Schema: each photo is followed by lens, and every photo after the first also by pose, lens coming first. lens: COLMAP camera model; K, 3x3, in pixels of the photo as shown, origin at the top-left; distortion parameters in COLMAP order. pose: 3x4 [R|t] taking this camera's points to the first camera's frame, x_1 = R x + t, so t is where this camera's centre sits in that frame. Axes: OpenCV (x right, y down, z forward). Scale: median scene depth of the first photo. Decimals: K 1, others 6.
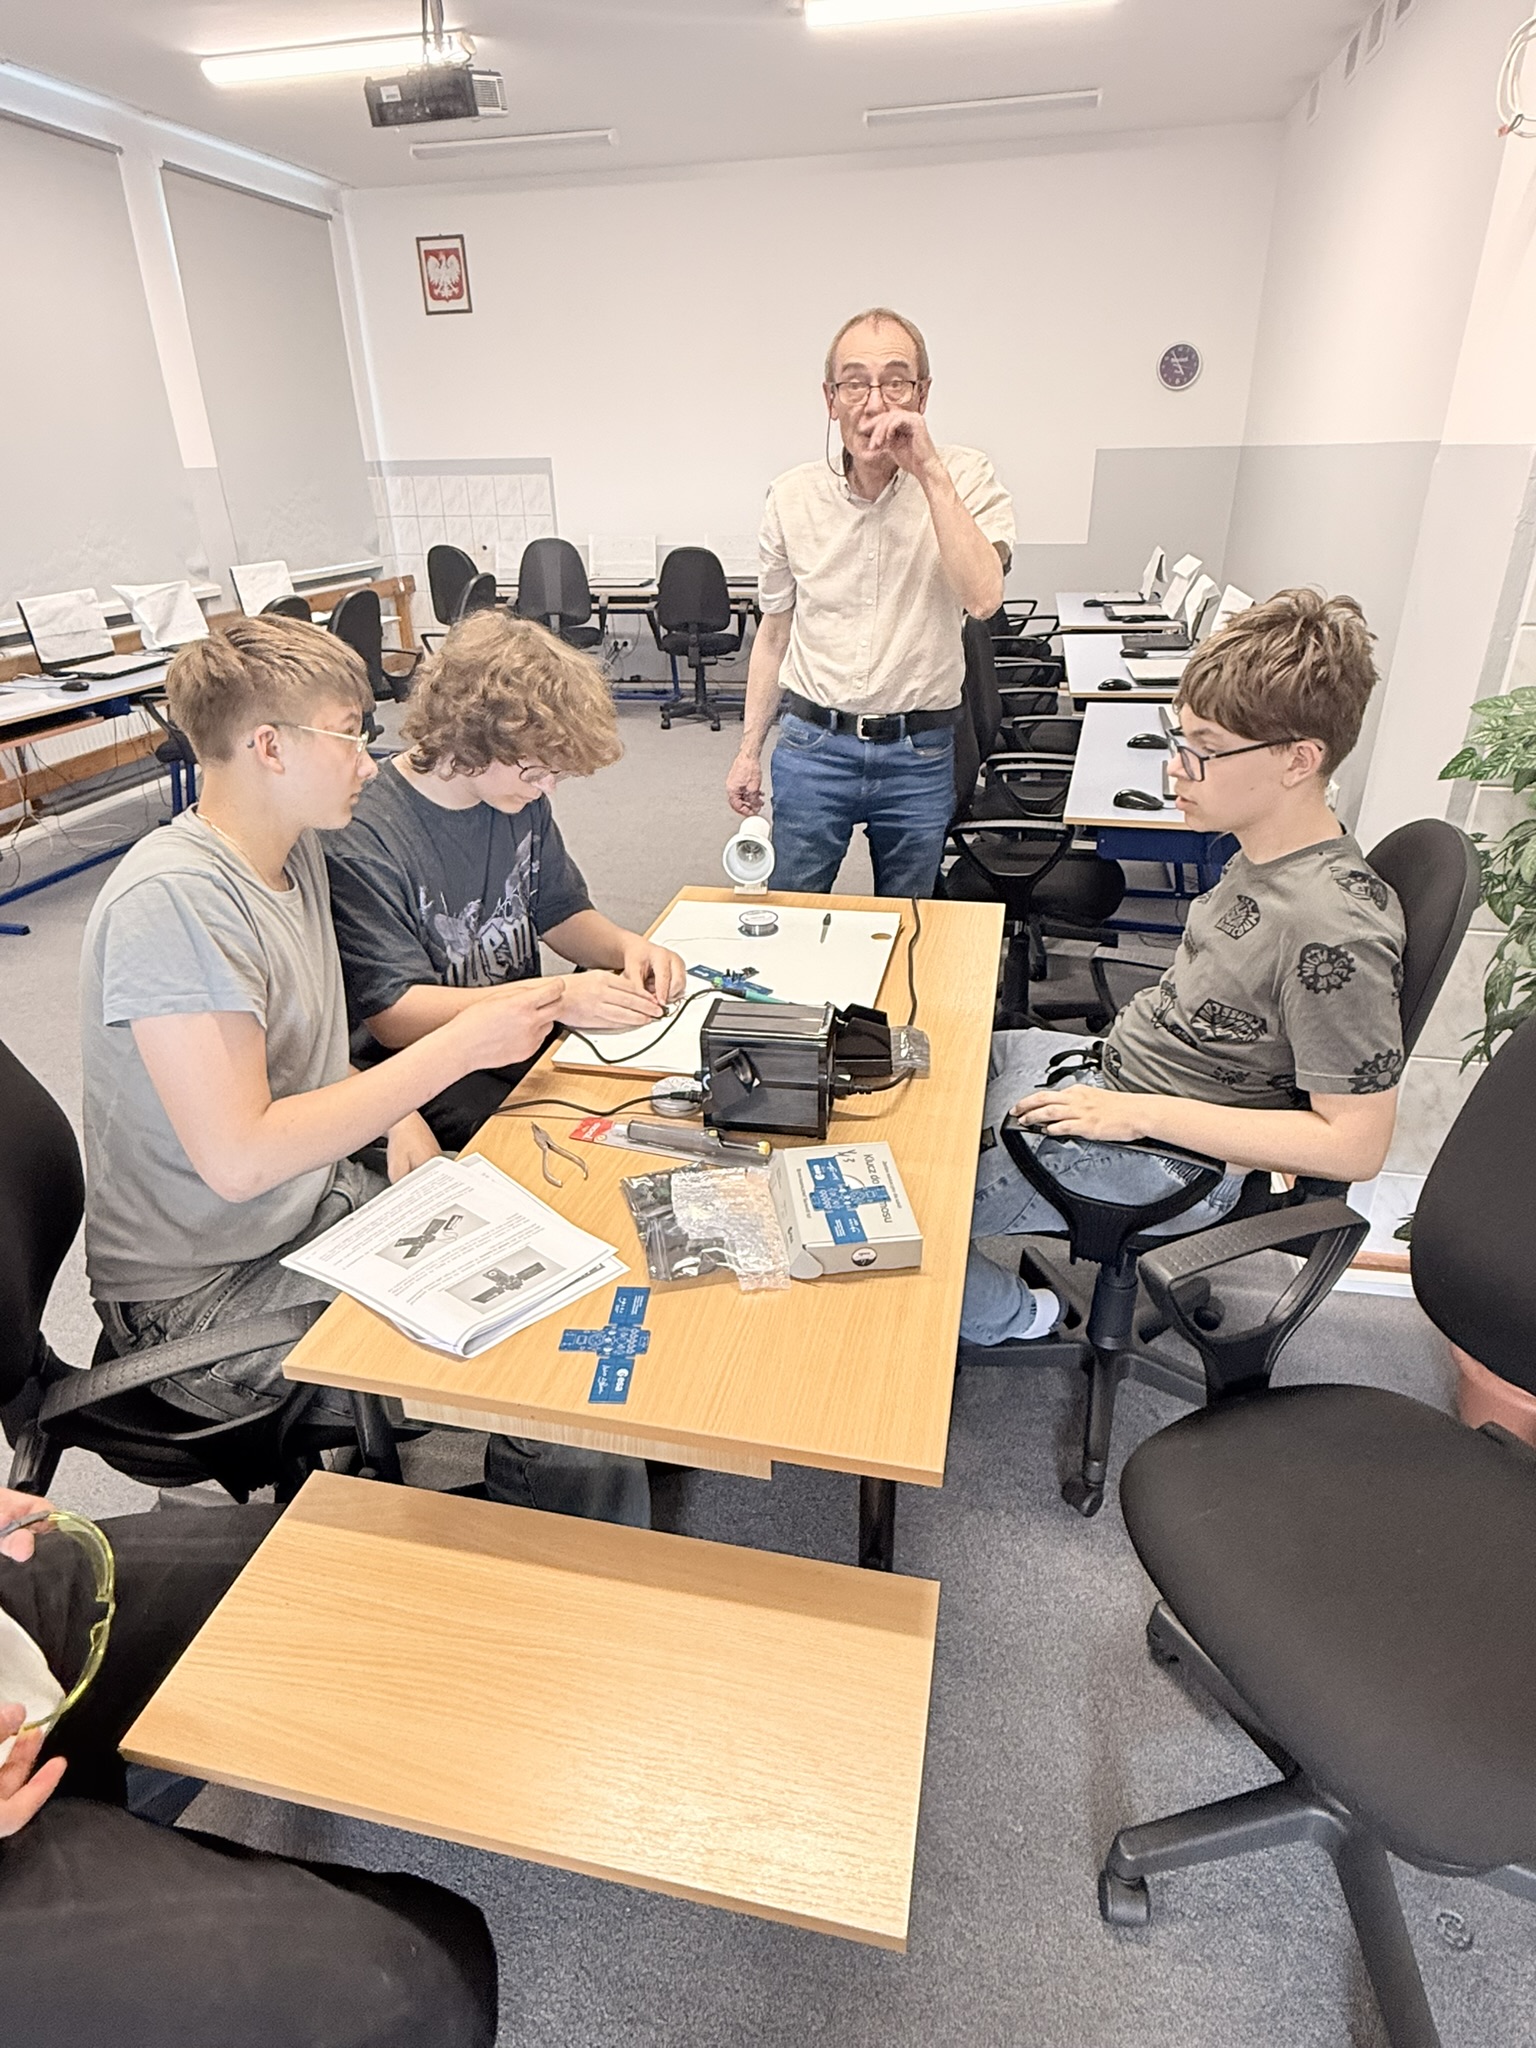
lens RADIAL K [[1144.8, 0, 769.2], [0, 1144.8, 1024.6], [0, 0, 1]] dist [-0.004192, -0.000550]
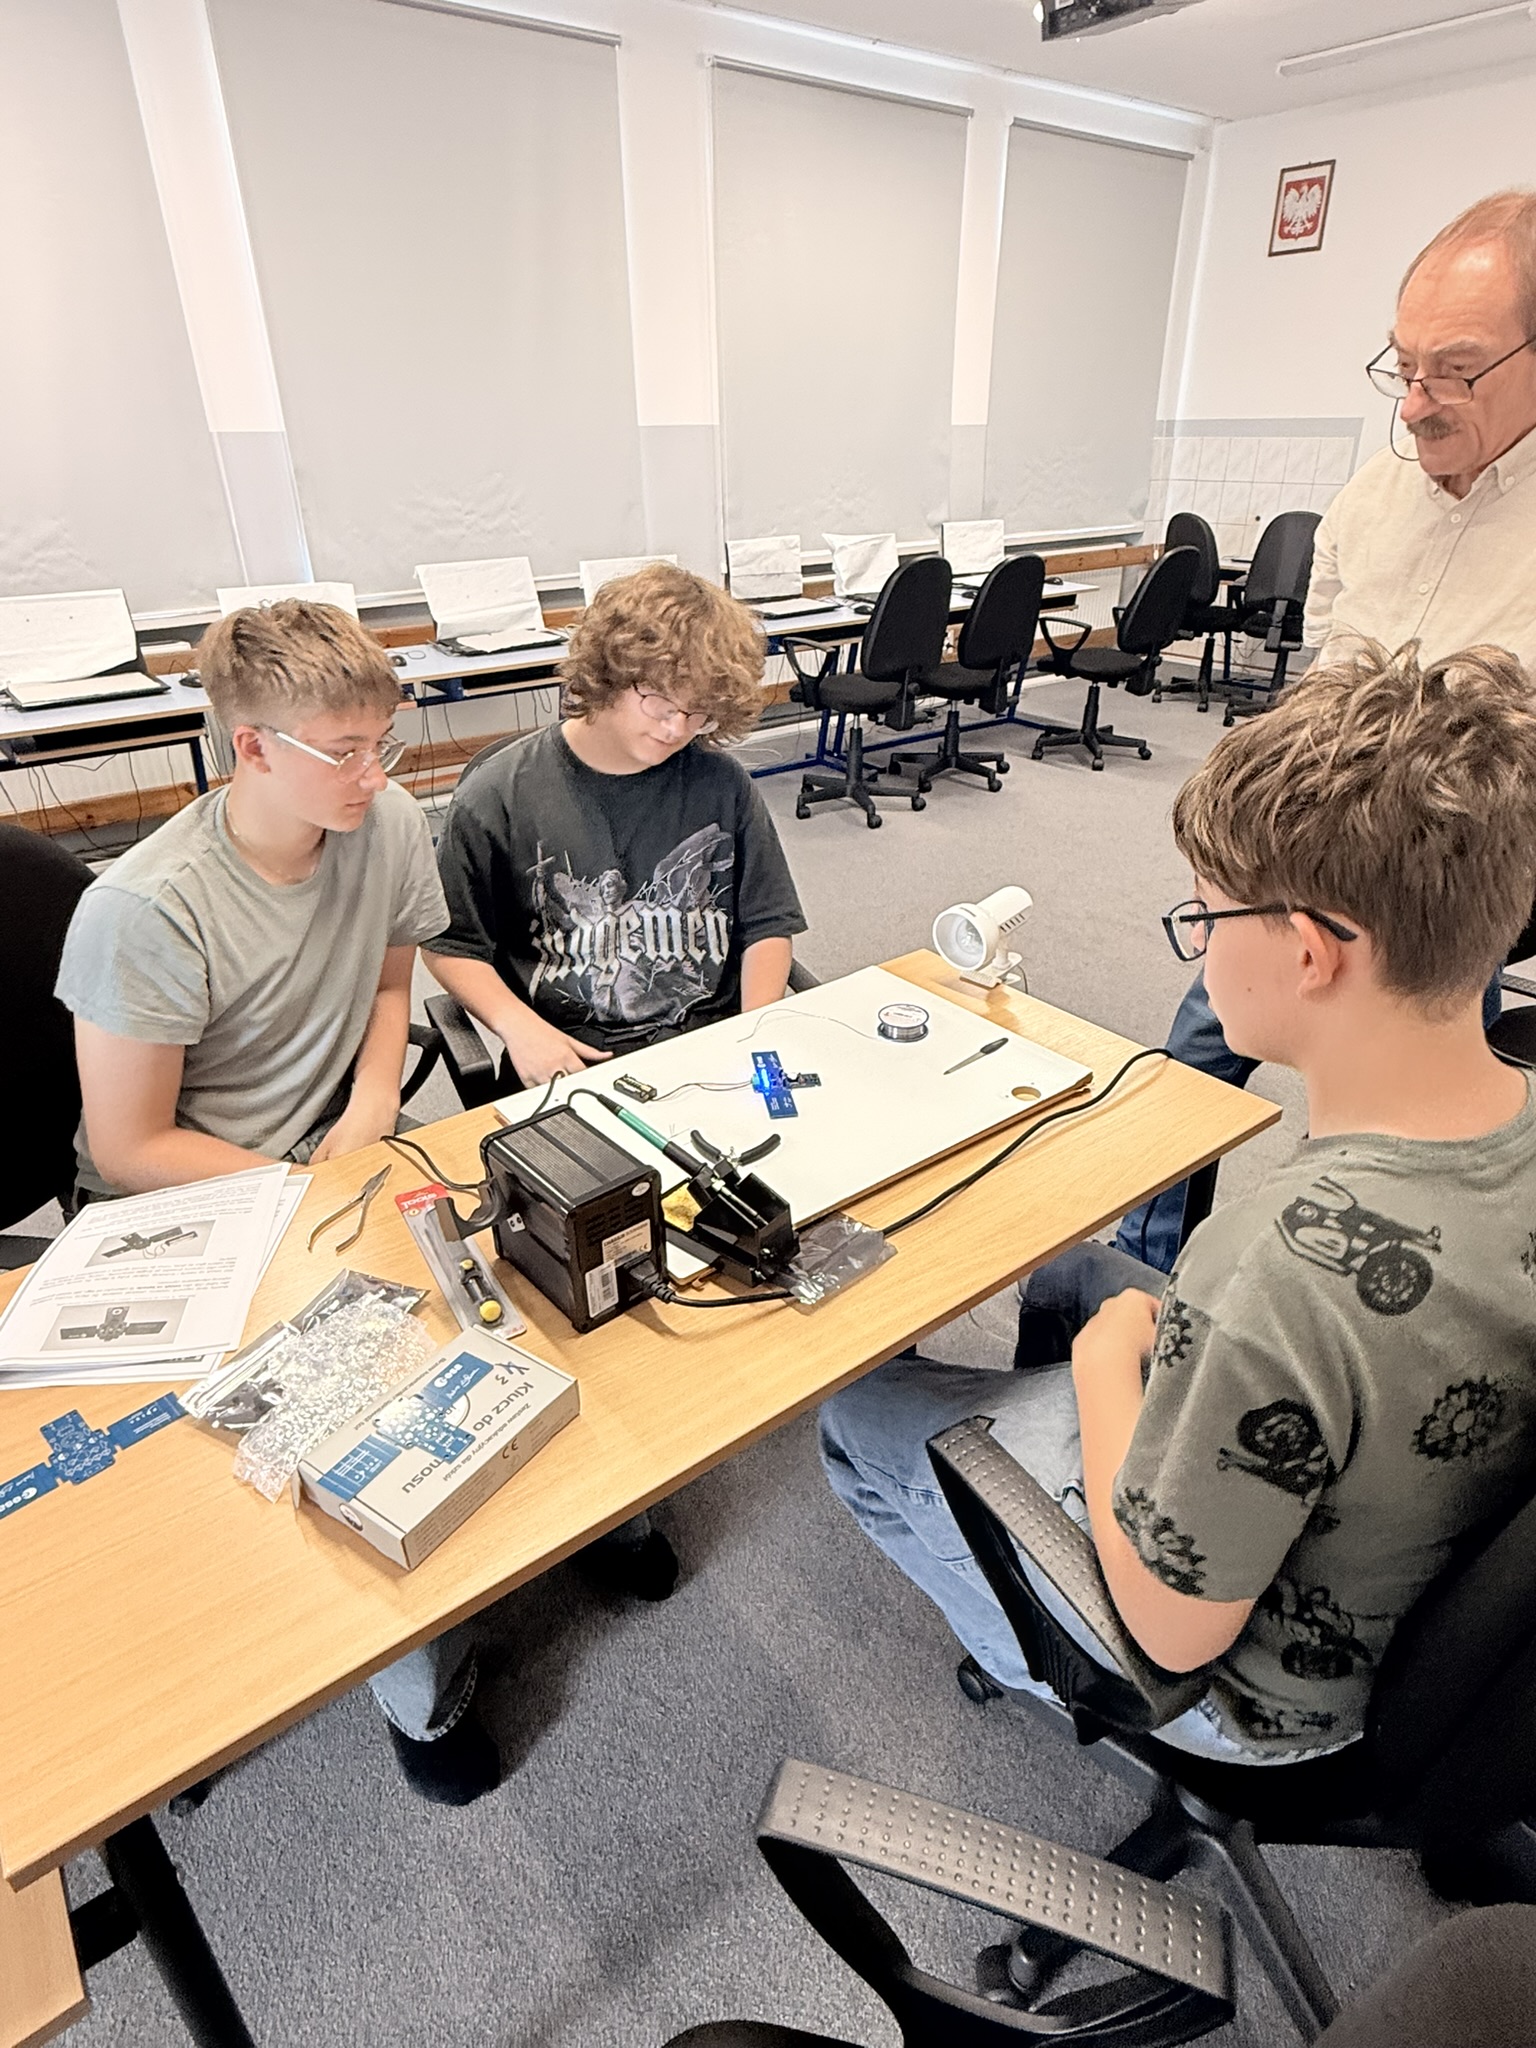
lens RADIAL K [[1144.8, 0, 765.7], [0, 1144.8, 1023.4], [0, 0, 1]] dist [-0.004192, -0.000550]
pose [[0.768279, 0.302593, -0.564079, 0.108668], [-0.286843, 0.950531, 0.119218, -0.046933], [0.572248, 0.070209, 0.817069, 0.095027]]
